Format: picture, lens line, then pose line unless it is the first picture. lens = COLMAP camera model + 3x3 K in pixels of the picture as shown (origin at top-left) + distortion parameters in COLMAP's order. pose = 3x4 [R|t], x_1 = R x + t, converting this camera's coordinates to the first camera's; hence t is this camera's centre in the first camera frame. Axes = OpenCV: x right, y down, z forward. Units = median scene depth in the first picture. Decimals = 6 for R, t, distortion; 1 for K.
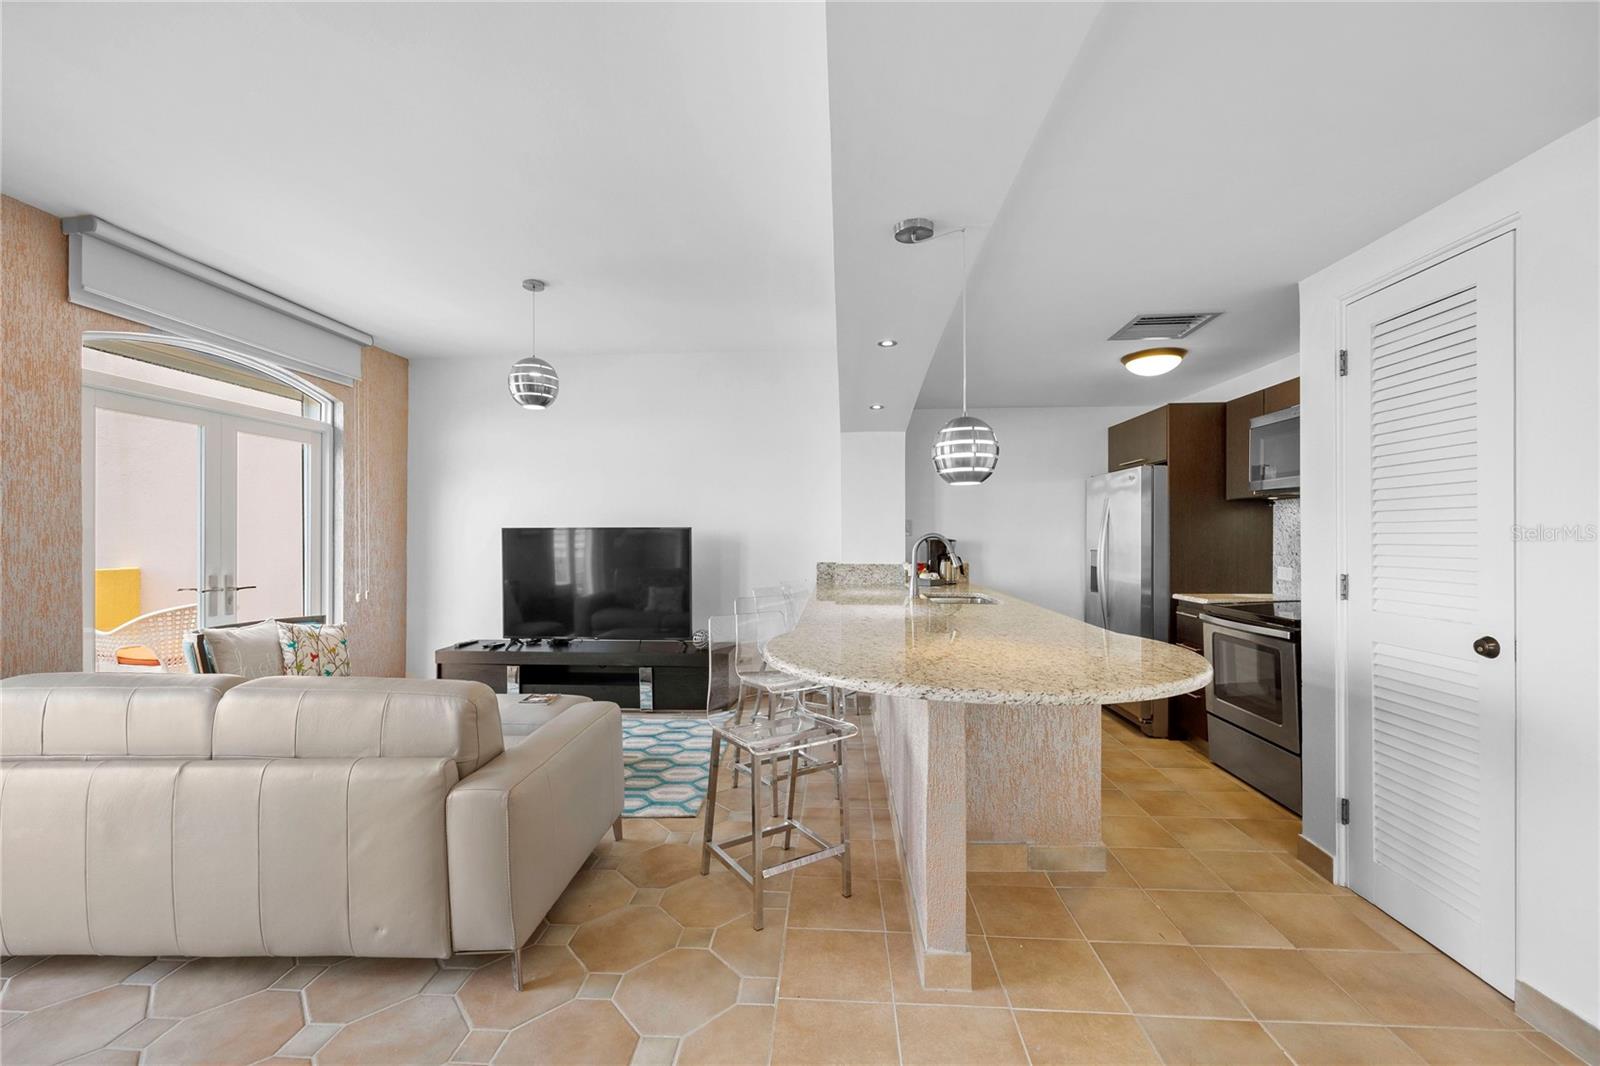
lens RADIAL K [[650.4, 0, 801.2], [0, 650.4, 539.1], [0, 0, 1]] dist [-0.002021, 0.000475]
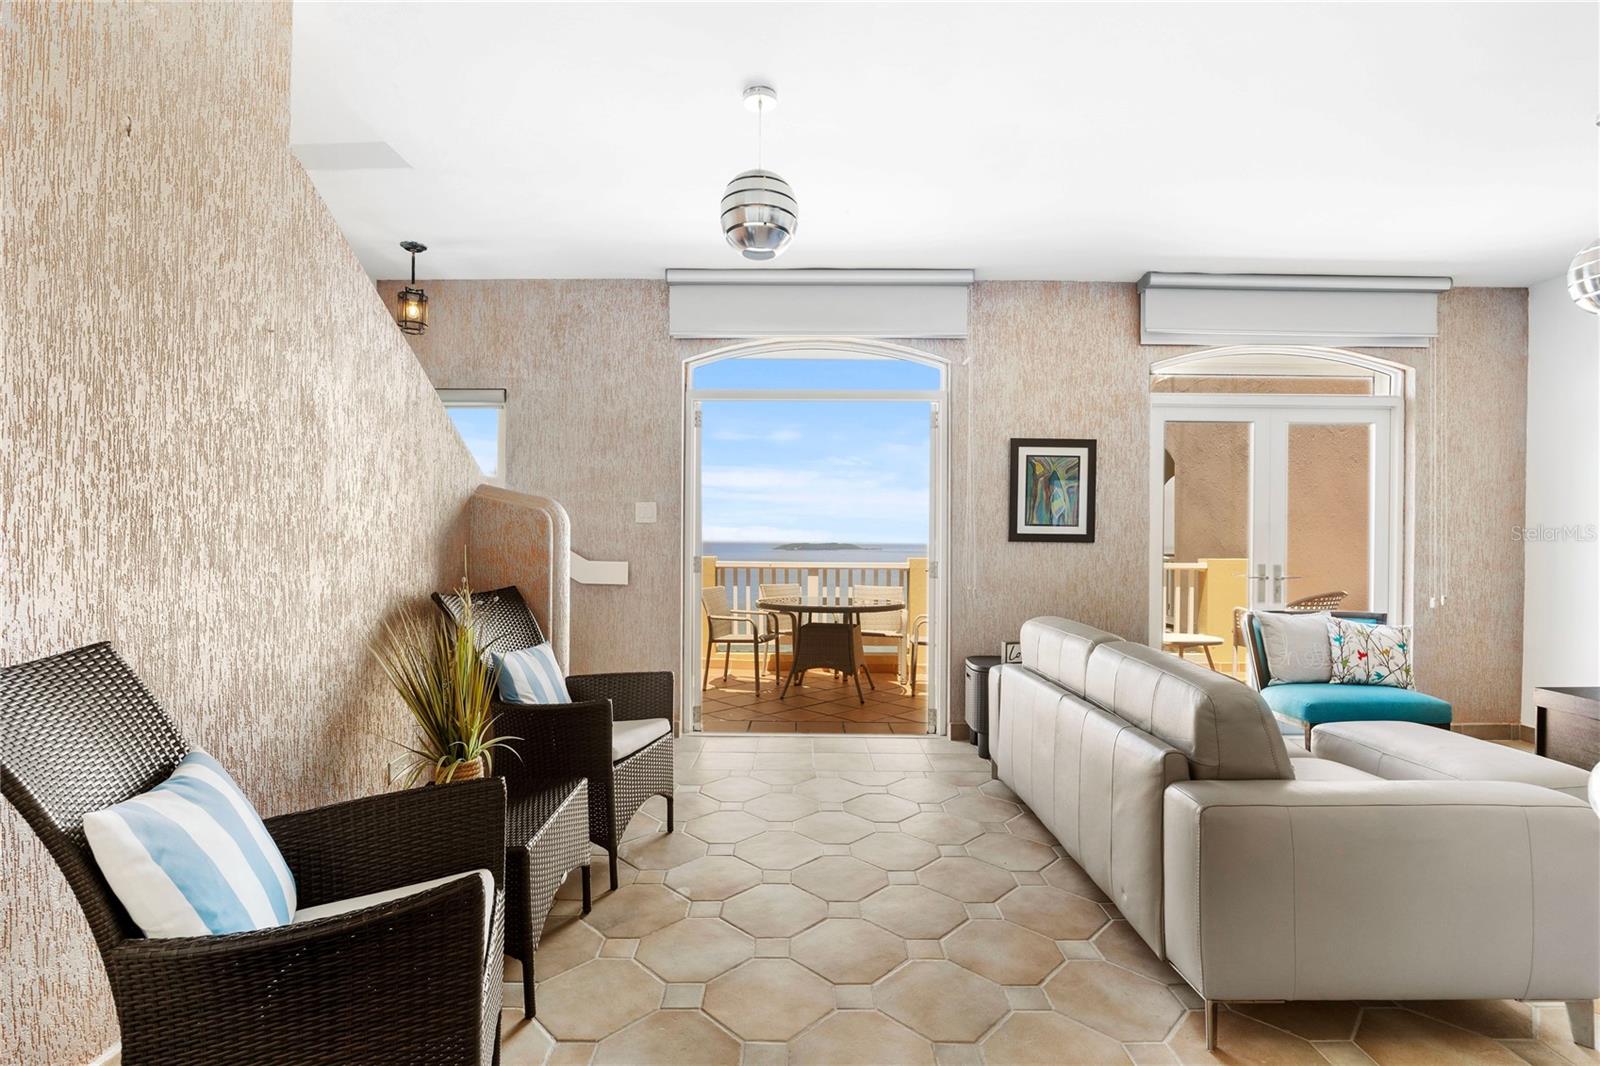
lens RADIAL K [[741.1, 0, 804.0], [0, 741.1, 531.4], [0, 0, 1]] dist [-0.020278, 0.000147]
pose [[0.049216, -0.003565, -0.998782, 0.297290], [-0.012113, 0.999918, -0.004166, 0.021419], [0.998715, 0.012303, 0.049169, 0.254023]]
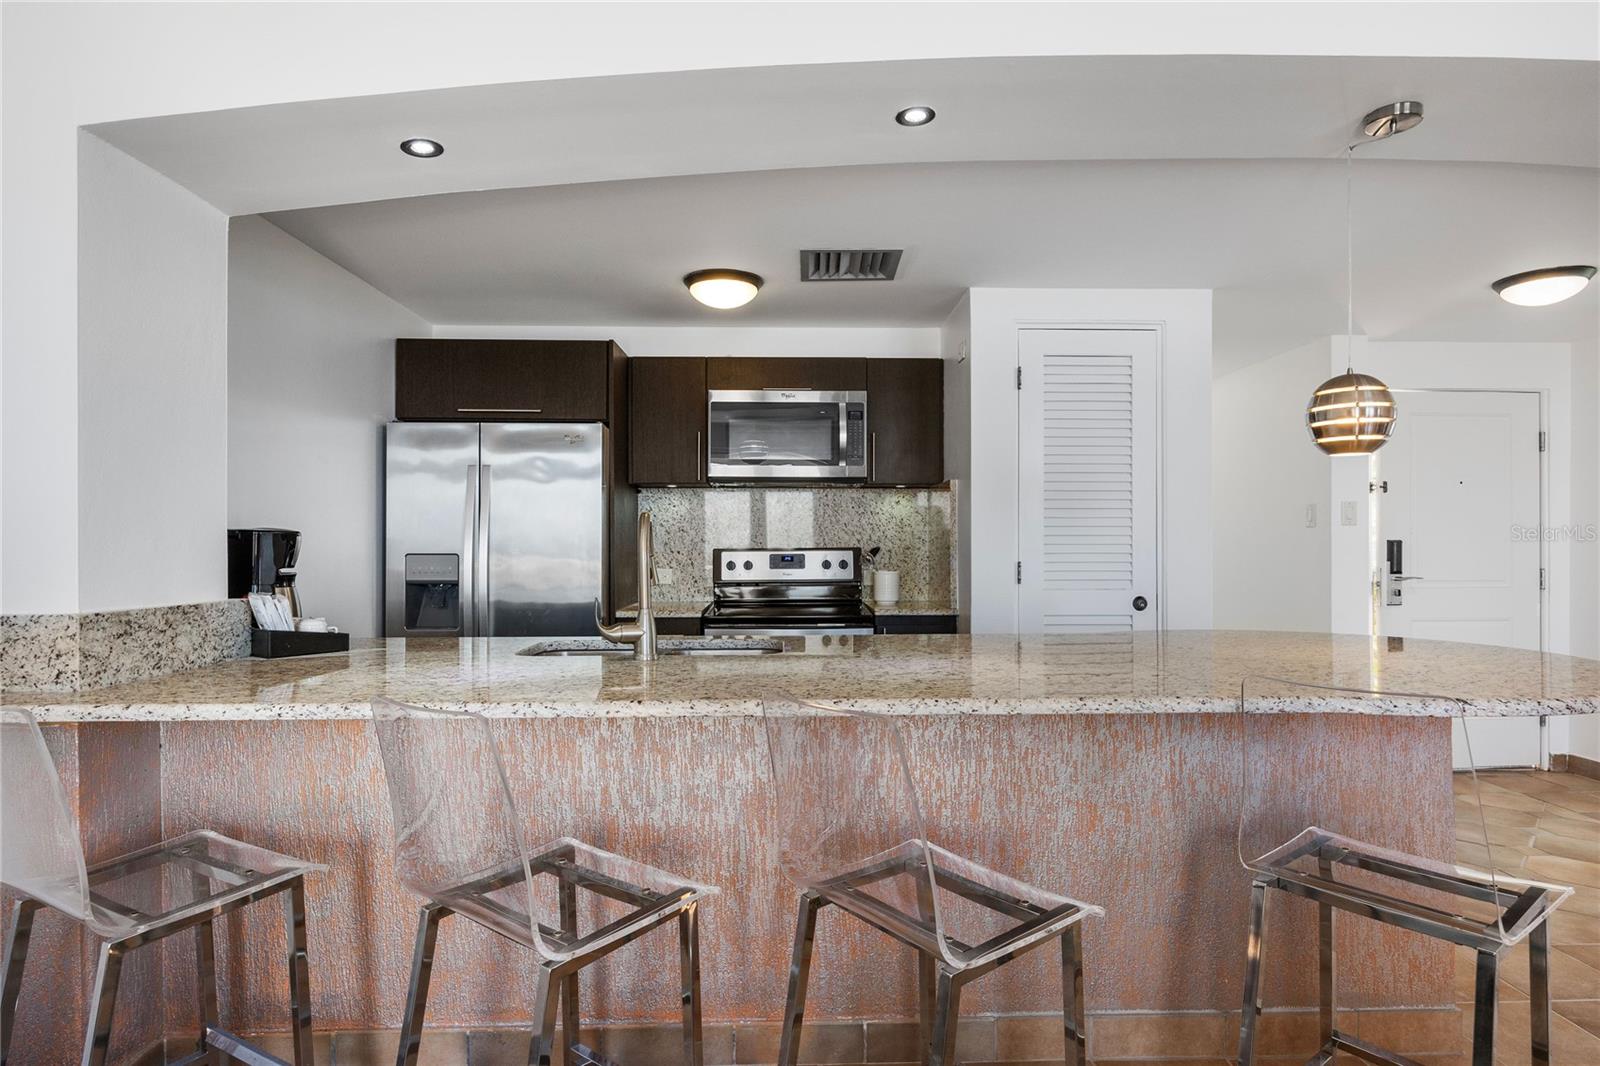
lens RADIAL K [[873.4, 0, 802.8], [0, 873.4, 559.6], [0, 0, 1]] dist [0.016572, -0.000131]
pose [[-0.098776, -0.016170, 0.994978, -0.521532], [0.004471, 0.999851, 0.016693, 0.017619], [-0.995100, 0.006098, -0.098689, 1.181302]]
